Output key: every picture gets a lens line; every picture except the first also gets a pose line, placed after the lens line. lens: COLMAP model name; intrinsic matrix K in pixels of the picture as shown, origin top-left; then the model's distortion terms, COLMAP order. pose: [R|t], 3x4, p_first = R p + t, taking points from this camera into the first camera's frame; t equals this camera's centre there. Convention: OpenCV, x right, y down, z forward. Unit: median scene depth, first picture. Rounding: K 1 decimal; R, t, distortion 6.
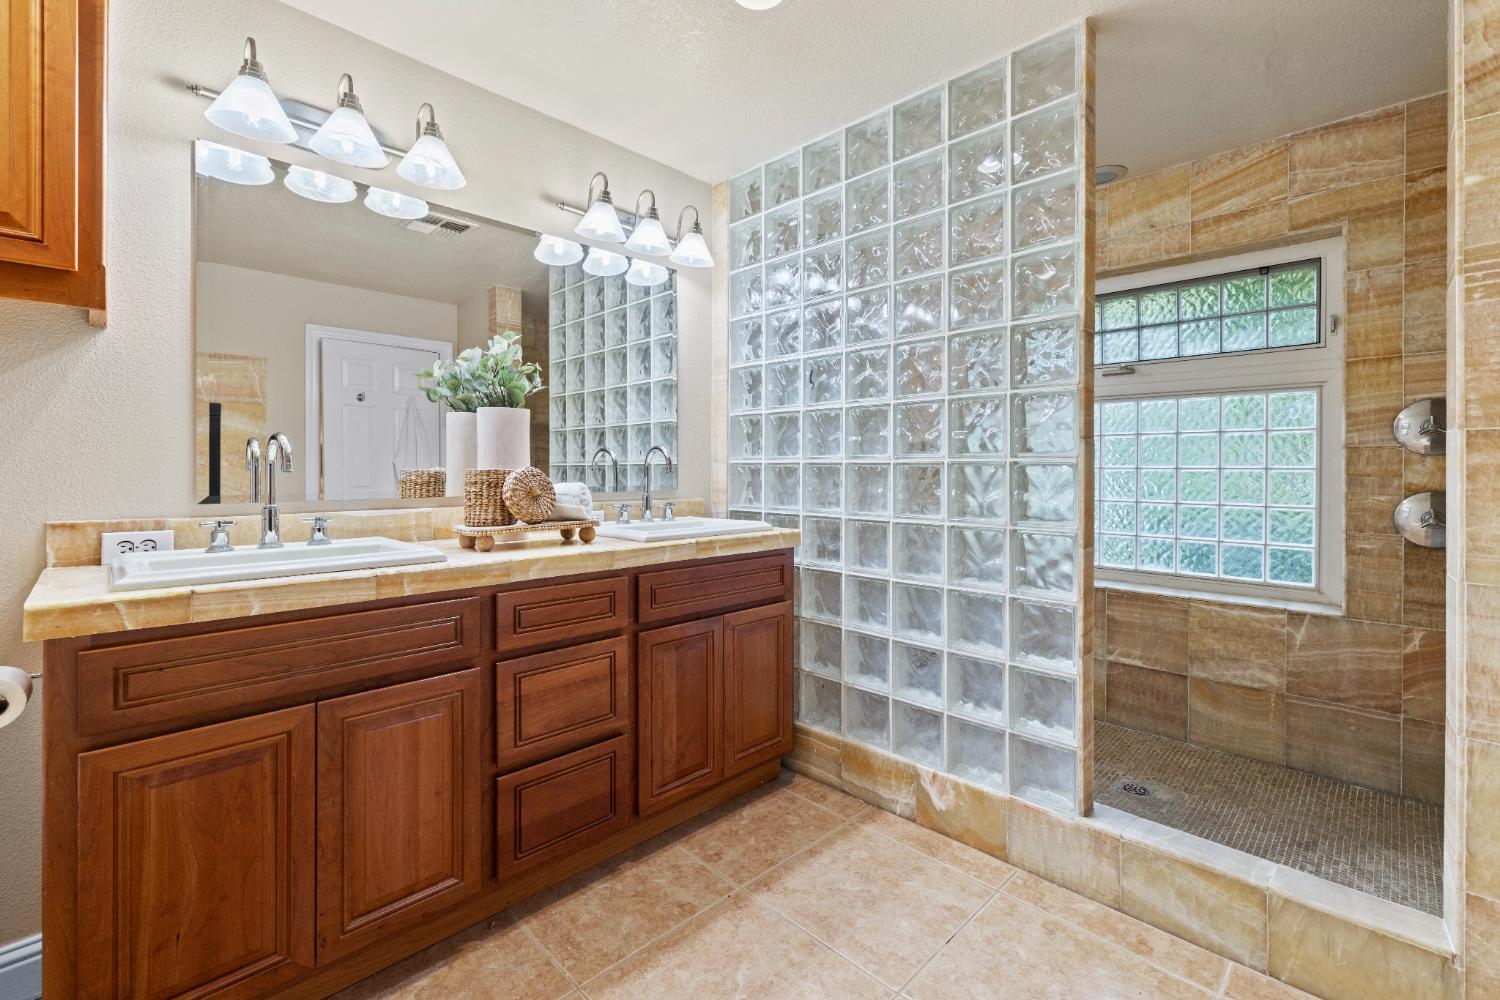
lens RADIAL K [[651.8, 0, 733.3], [0, 651.8, 474.6], [0, 0, 1]] dist [0.001825, 0.000492]
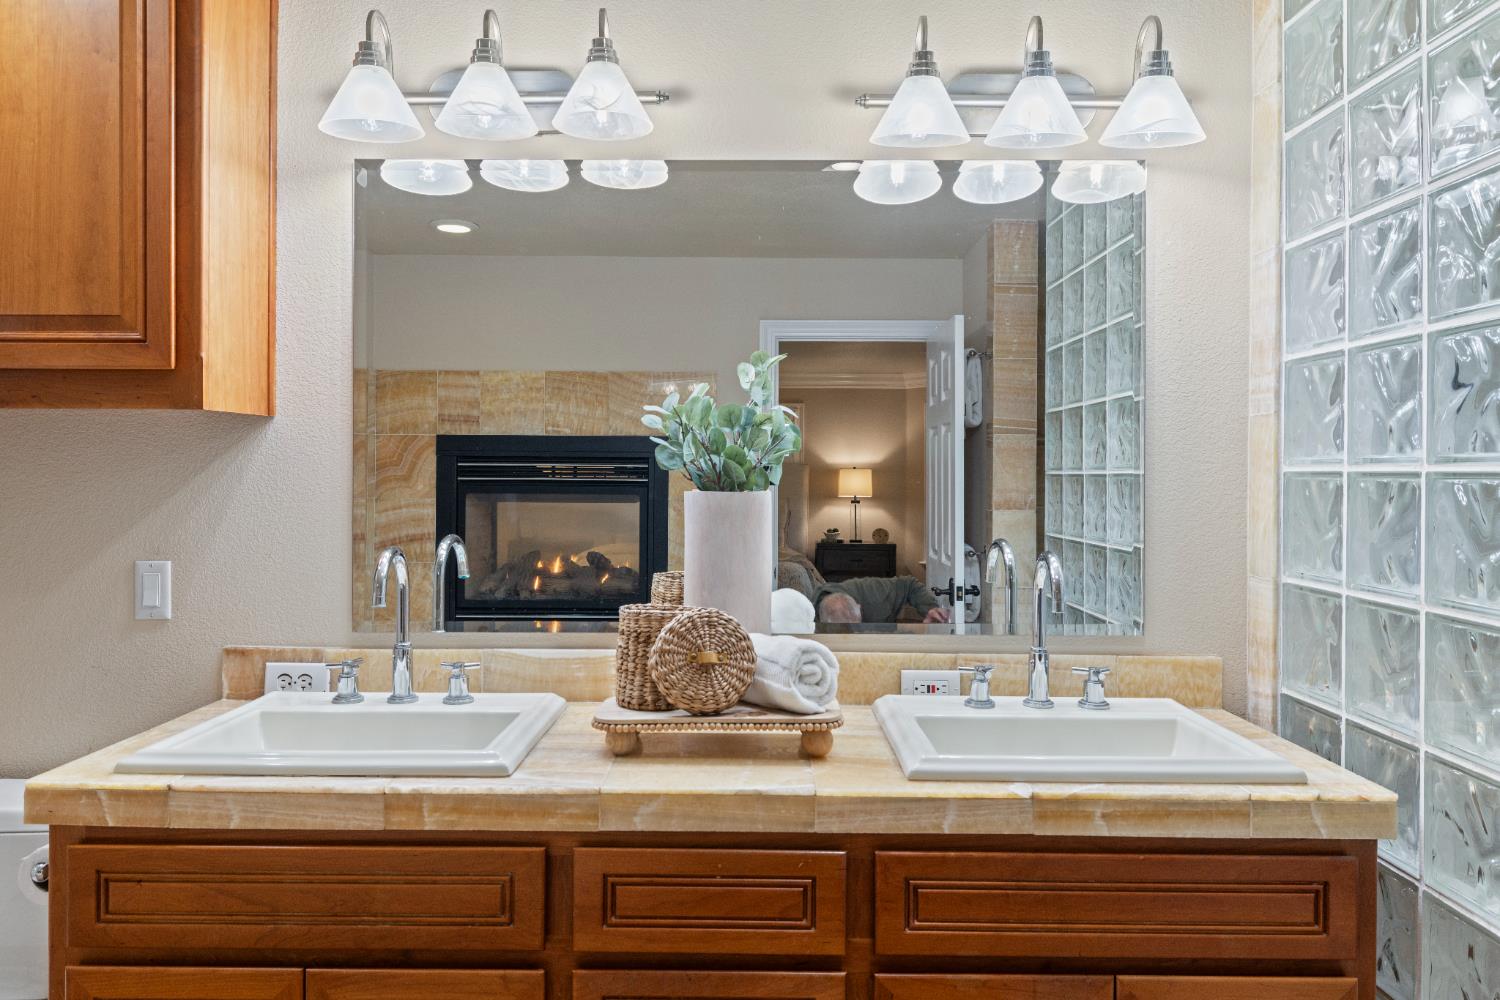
lens RADIAL K [[1024.4, 0, 744.3], [0, 1024.4, 484.5], [0, 0, 1]] dist [0.005529, -0.000666]
pose [[0.710987, 0.006136, -0.703179, 0.380629], [-0.007366, 0.999972, 0.001278, -0.140432], [0.703167, 0.004271, 0.711012, 0.479825]]
